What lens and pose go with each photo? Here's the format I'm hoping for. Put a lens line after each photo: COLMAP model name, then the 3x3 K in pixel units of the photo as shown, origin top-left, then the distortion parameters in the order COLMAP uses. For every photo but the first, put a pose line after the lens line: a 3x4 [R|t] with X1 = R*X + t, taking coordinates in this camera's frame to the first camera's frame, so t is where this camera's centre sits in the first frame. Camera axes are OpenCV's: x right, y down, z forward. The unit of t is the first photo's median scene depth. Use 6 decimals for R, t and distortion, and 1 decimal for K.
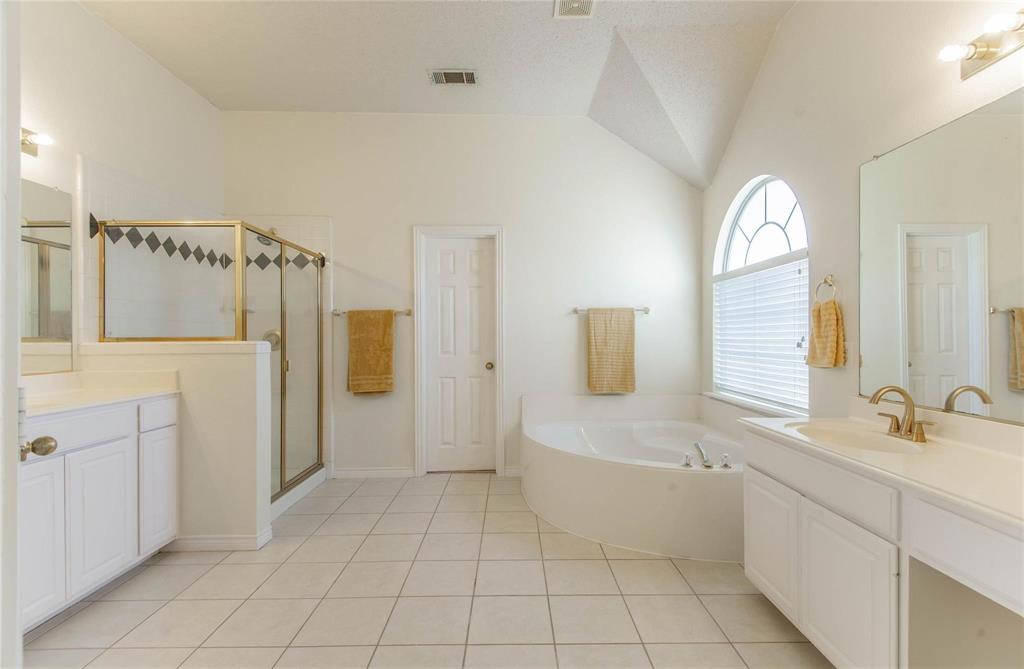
lens RADIAL K [[471.3, 0, 517.4], [0, 471.3, 338.8], [0, 0, 1]] dist [0.049682, -0.034344]
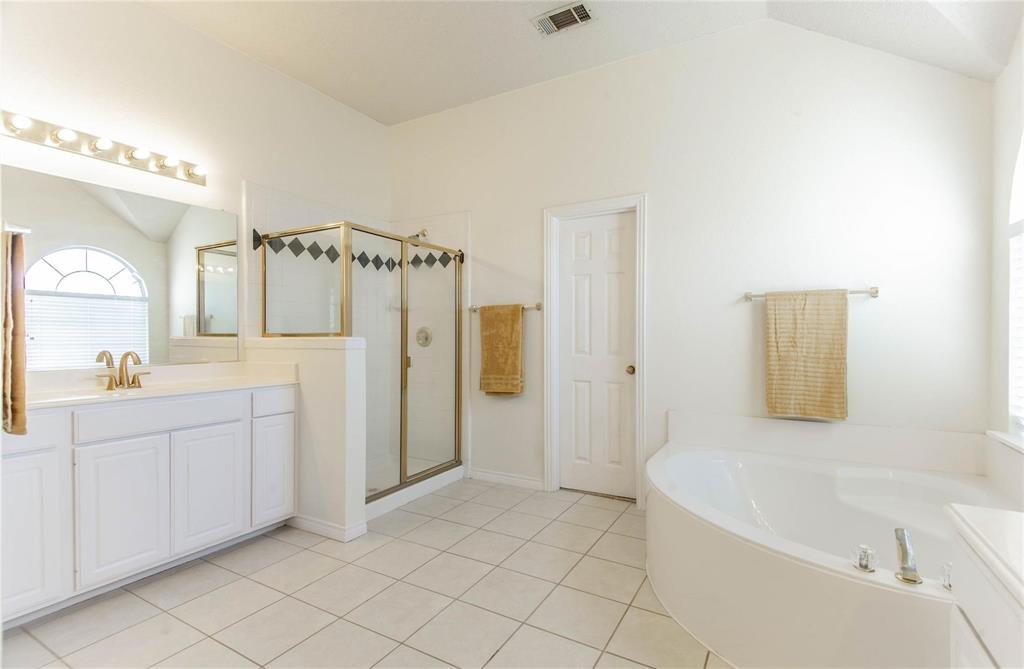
lens RADIAL K [[471.3, 0, 517.4], [0, 471.3, 338.8], [0, 0, 1]] dist [0.049682, -0.034344]
pose [[0.862258, 0.006937, -0.506422, 0.192381], [-0.004929, 0.999974, 0.005305, 0.001085], [0.506445, -0.002078, 0.862270, 0.212637]]
